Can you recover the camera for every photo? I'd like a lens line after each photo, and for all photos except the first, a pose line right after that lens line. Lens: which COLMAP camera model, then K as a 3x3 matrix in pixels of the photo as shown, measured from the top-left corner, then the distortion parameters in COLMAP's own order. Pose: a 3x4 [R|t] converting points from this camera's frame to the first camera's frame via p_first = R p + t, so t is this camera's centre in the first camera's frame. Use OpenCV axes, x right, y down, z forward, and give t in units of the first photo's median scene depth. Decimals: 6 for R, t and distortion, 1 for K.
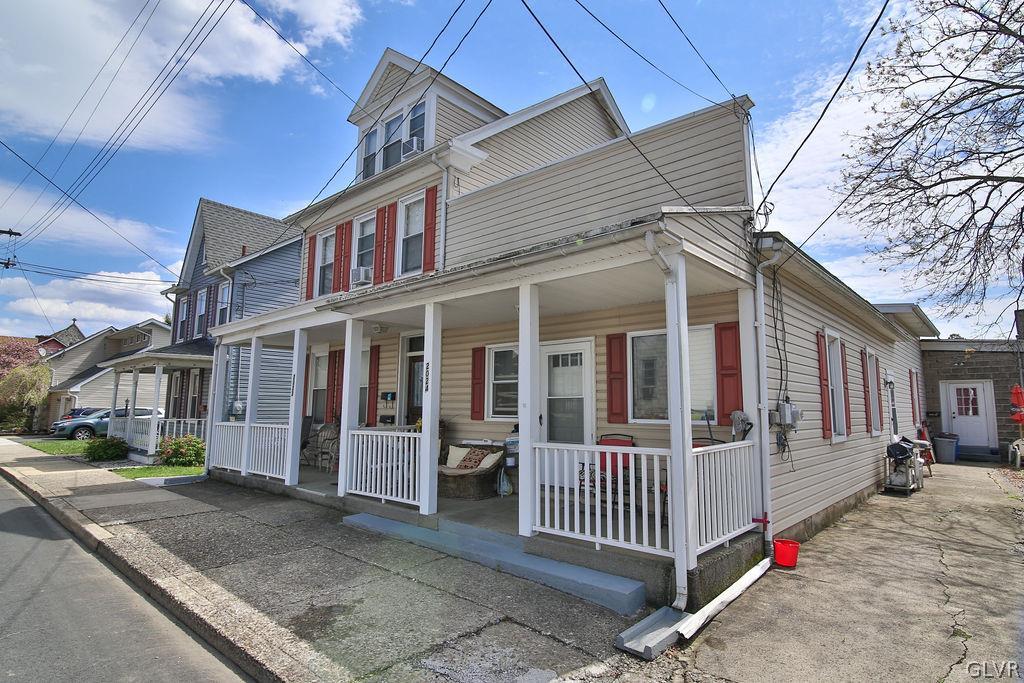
lens RADIAL K [[509.2, 0, 512.0], [0, 509.2, 341.5], [0, 0, 1]] dist [-0.017925, 0.000567]
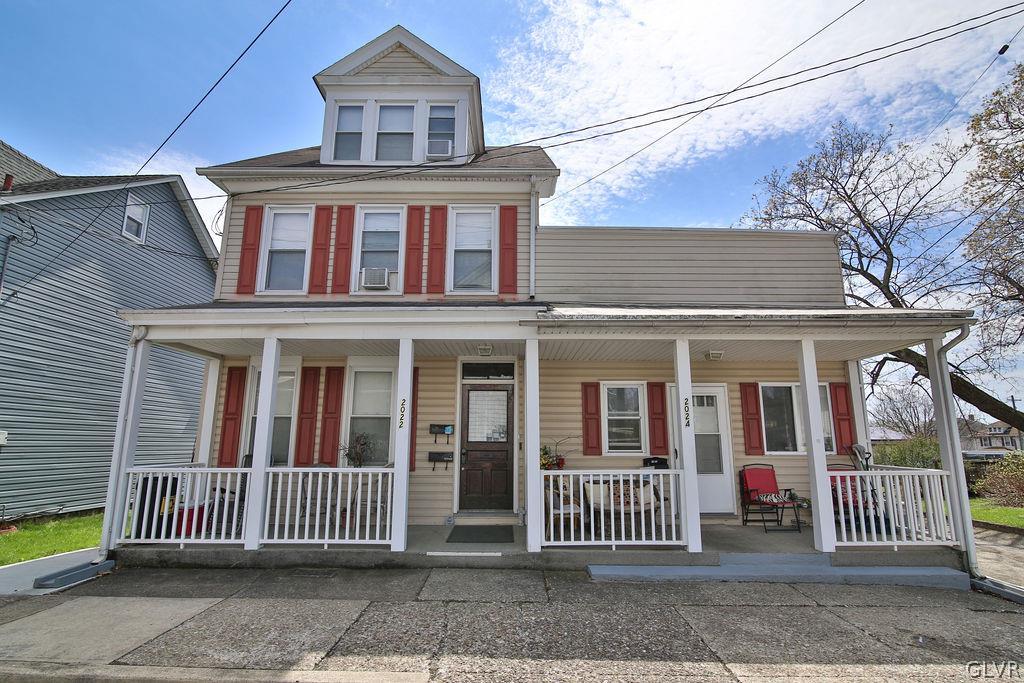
lens RADIAL K [[477.4, 0, 511.3], [0, 477.4, 352.3], [0, 0, 1]] dist [-0.017319, 0.000351]
pose [[0.772790, 0.114606, 0.624229, -0.977517], [-0.080786, 0.993323, -0.082357, 0.053887], [-0.629499, 0.013216, 0.776889, 0.459436]]
